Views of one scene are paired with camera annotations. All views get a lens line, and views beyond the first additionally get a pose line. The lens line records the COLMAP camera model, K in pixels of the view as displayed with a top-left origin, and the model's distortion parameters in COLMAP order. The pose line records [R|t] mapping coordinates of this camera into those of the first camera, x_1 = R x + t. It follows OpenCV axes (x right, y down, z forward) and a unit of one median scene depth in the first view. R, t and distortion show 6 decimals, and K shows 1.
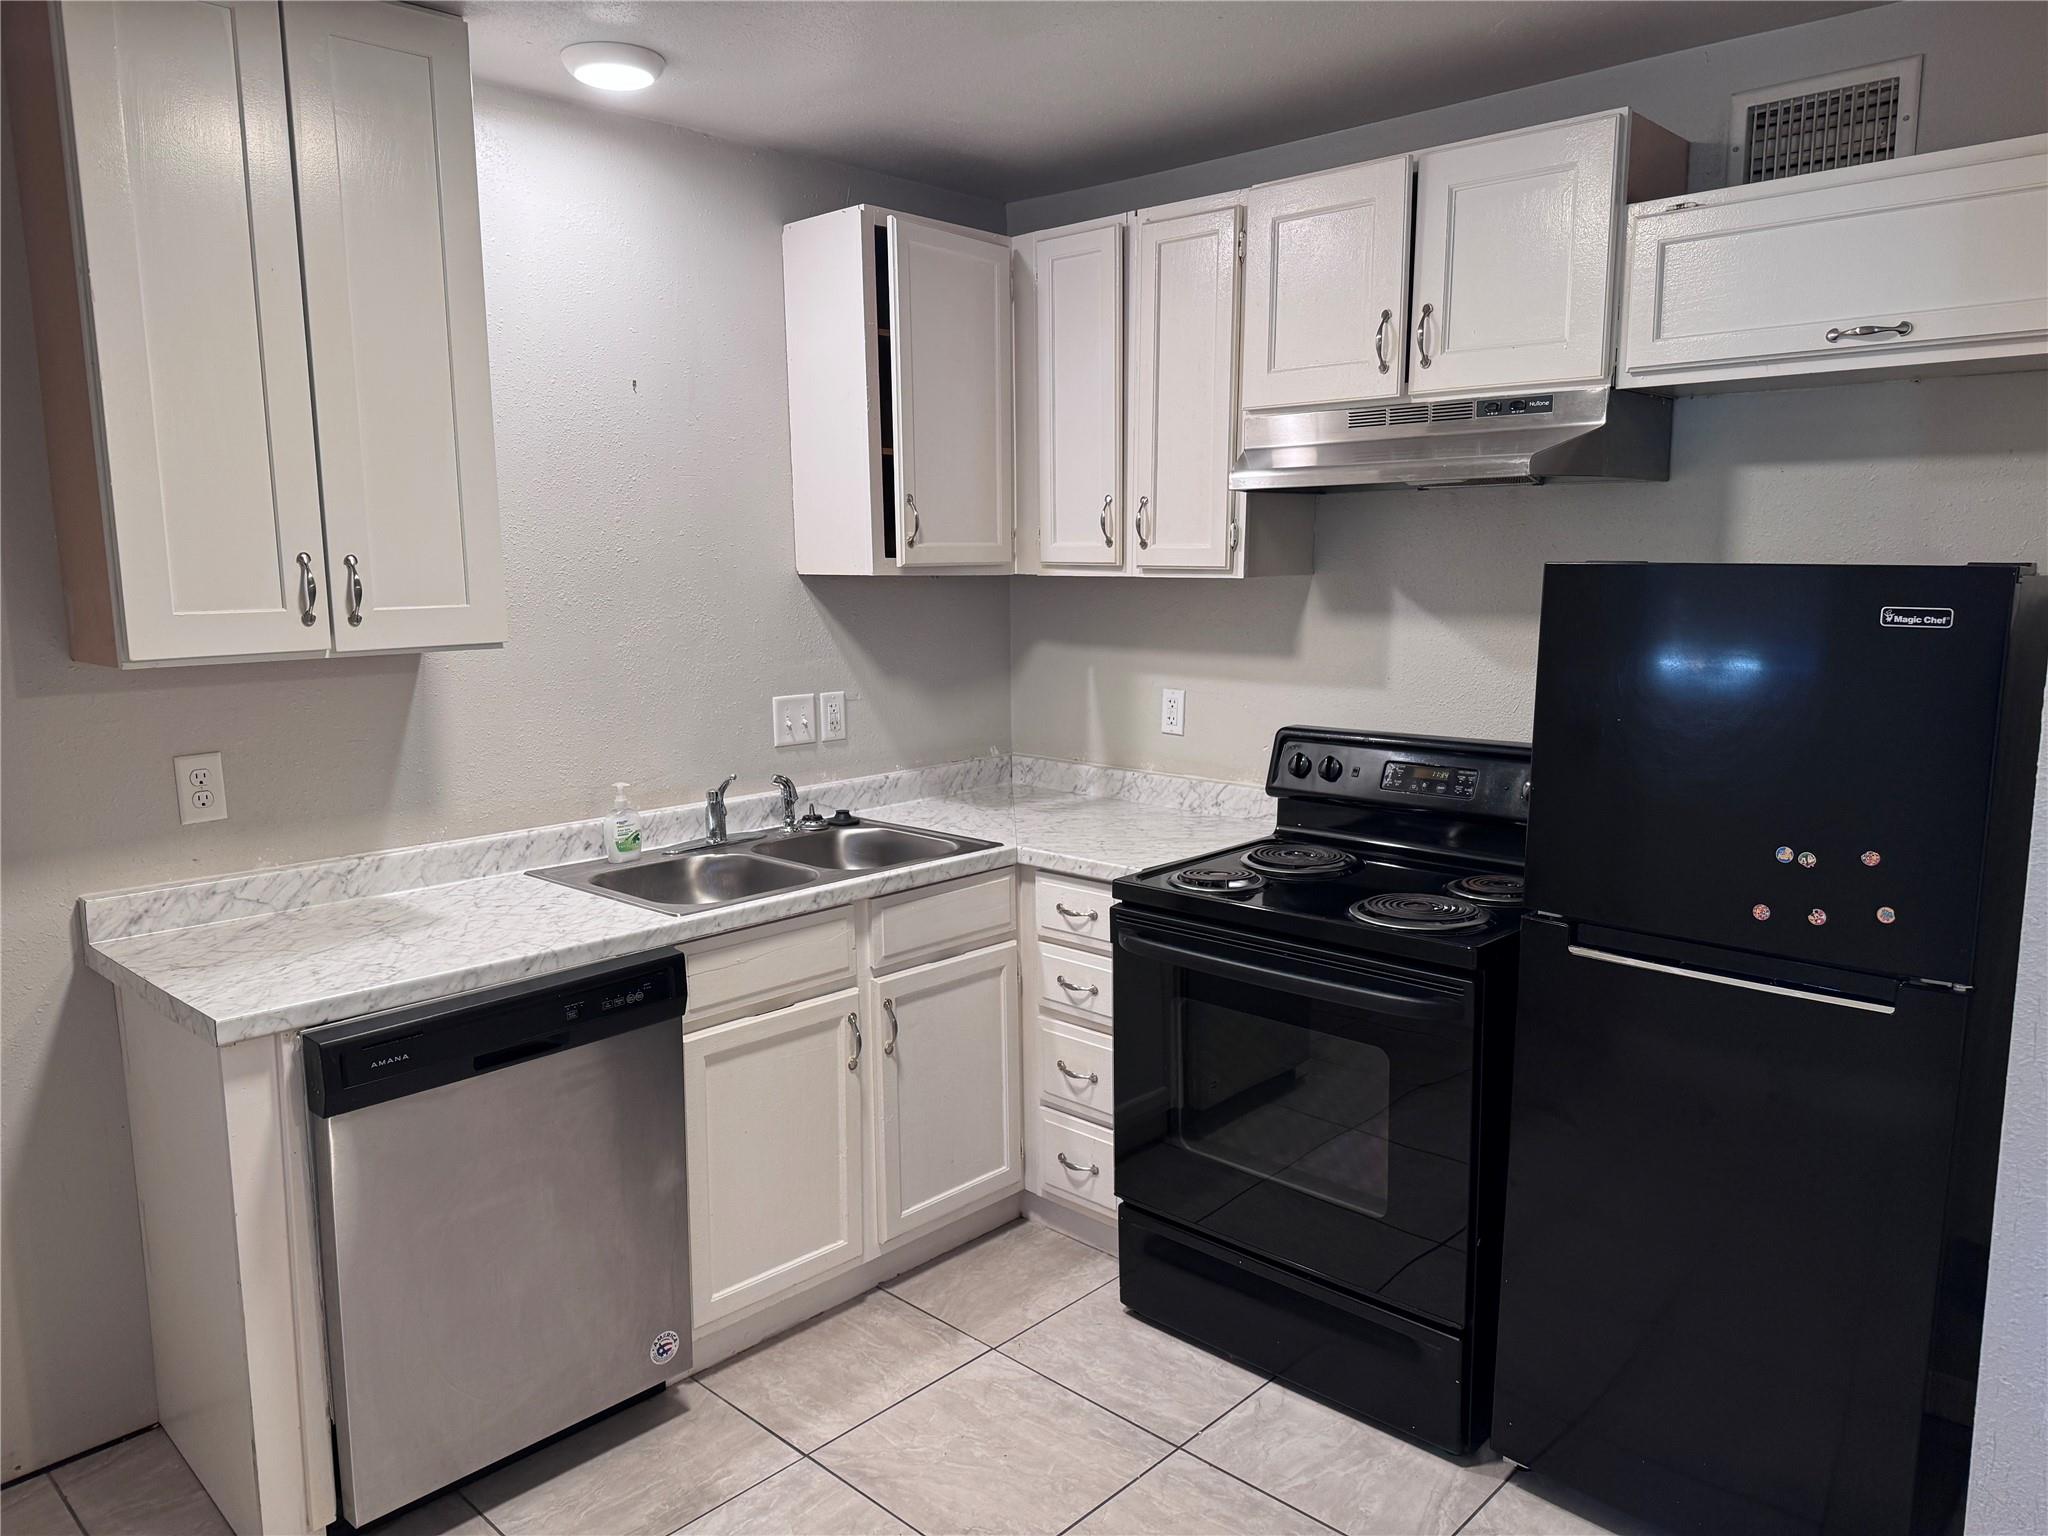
lens RADIAL K [[1438.8, 0, 1024.0], [0, 1438.8, 768.0], [0, 0, 1]] dist [0.030620, -0.038504]
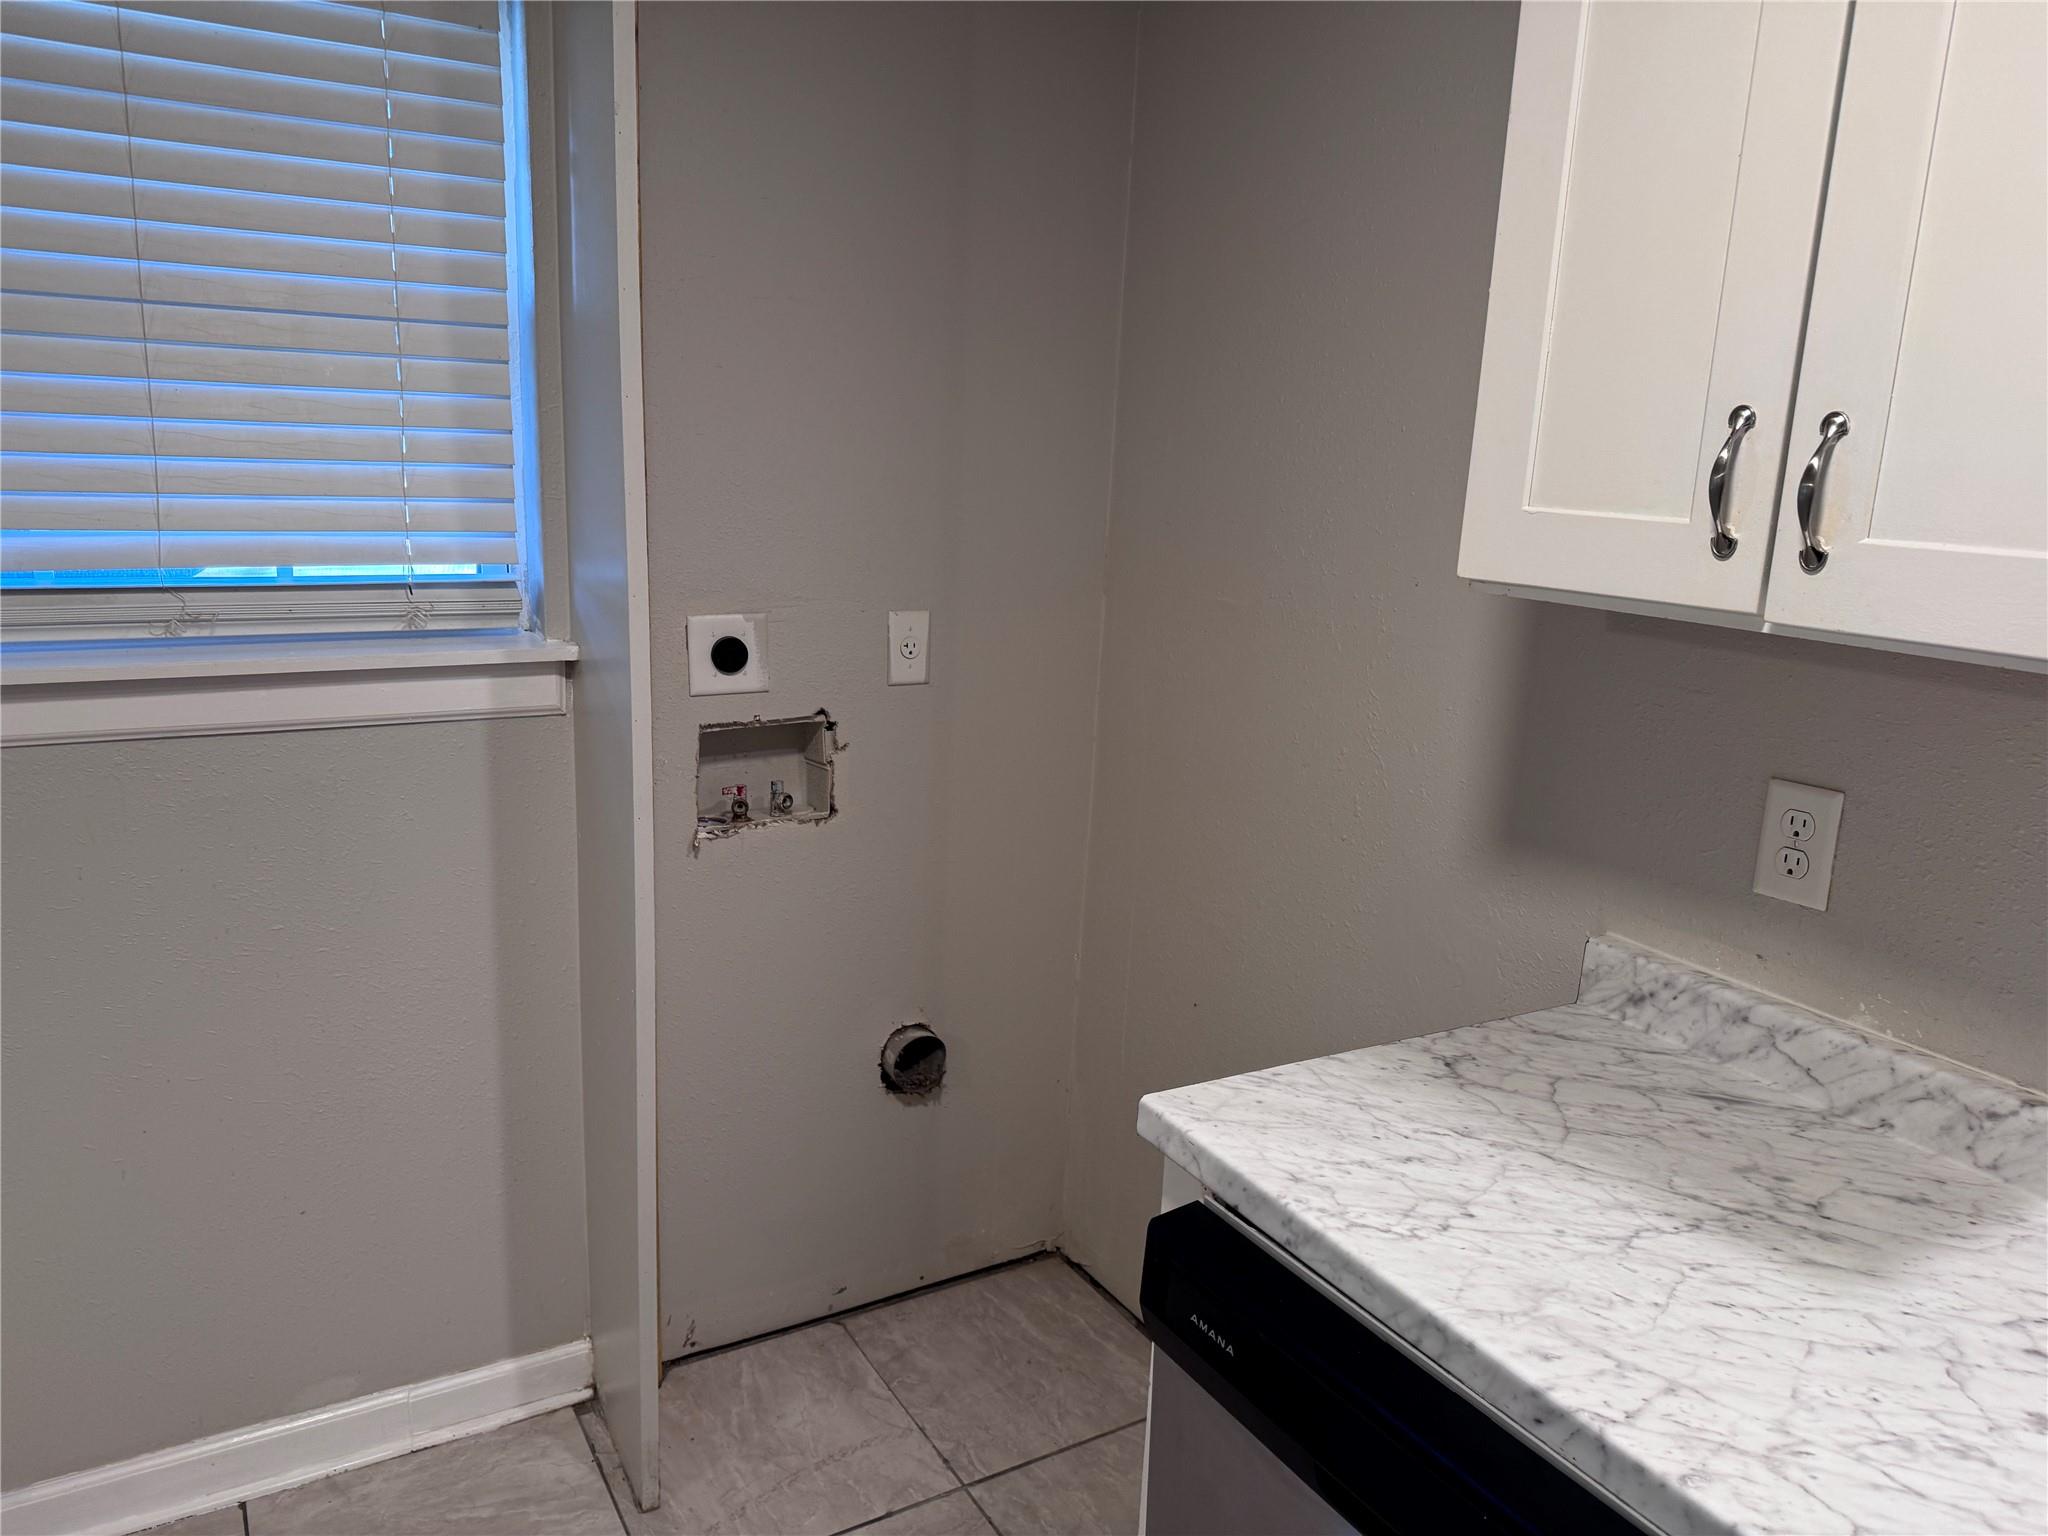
lens RADIAL K [[1438.8, 0, 1024.0], [0, 1438.8, 768.0], [0, 0, 1]] dist [0.030620, -0.038504]
pose [[-0.282173, 0.207725, -0.936605, 0.037348], [-0.182253, 0.946892, 0.264914, -0.103447], [0.941893, 0.245450, -0.229329, 0.798900]]
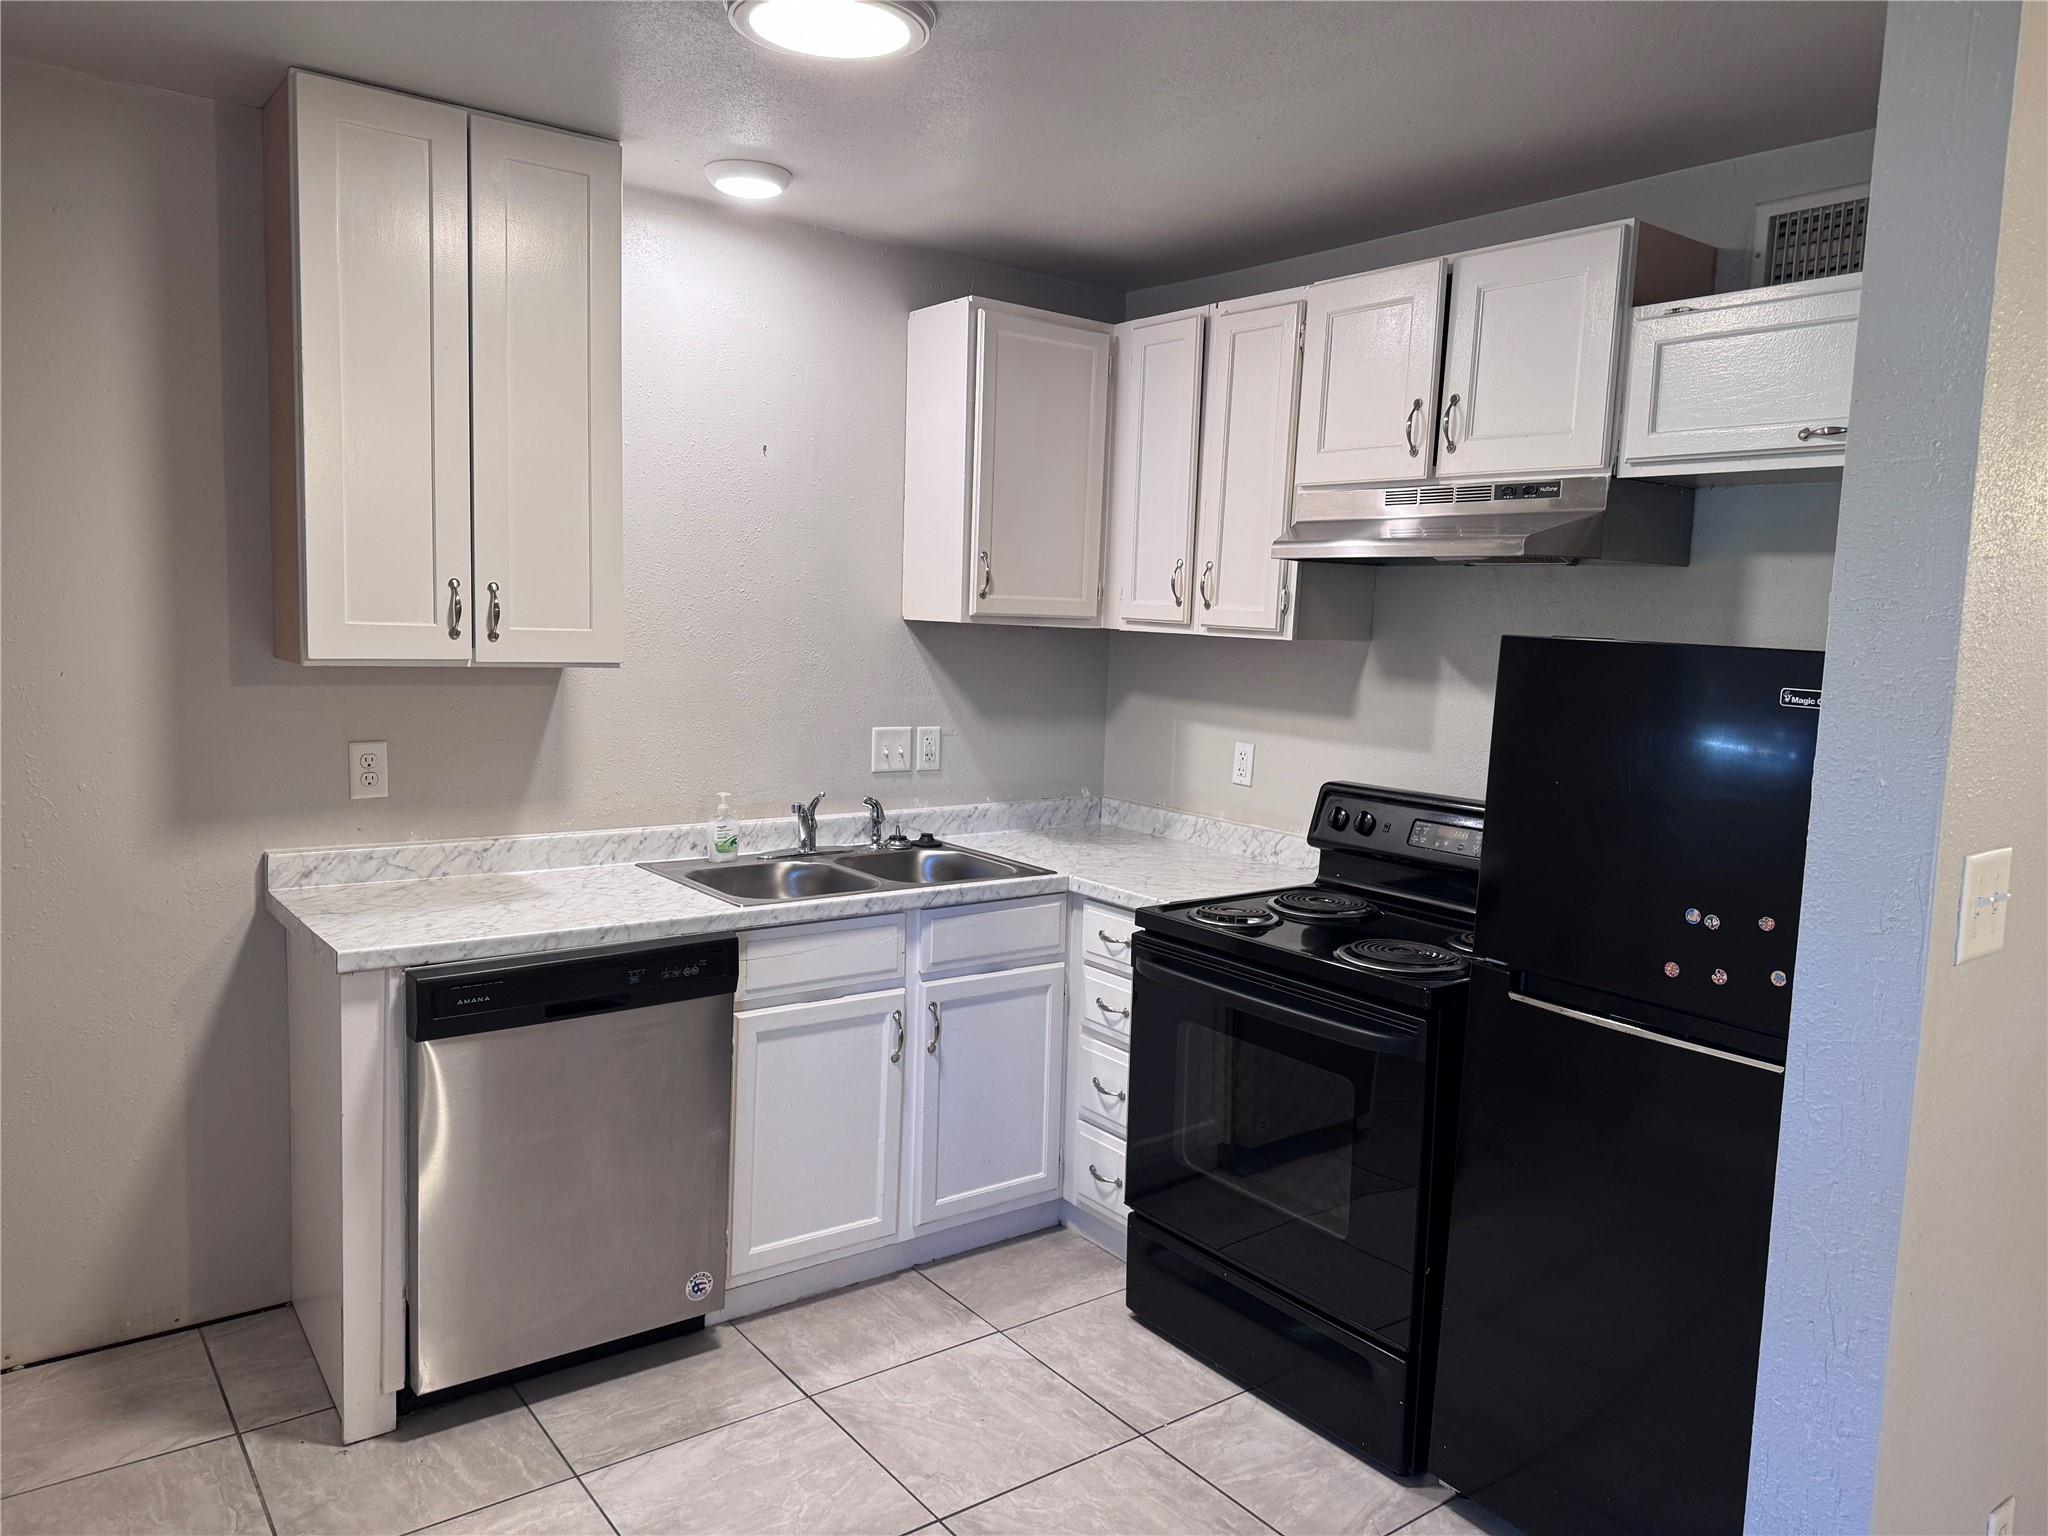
lens RADIAL K [[1443.6, 0, 1029.5], [0, 1443.6, 761.7], [0, 0, 1]] dist [0.054582, -0.081864]
pose [[0.985674, 0.061367, -0.157100, 0.154586], [-0.068486, 0.996838, -0.040305, 0.017417], [0.154130, 0.050487, 0.986760, -0.103997]]
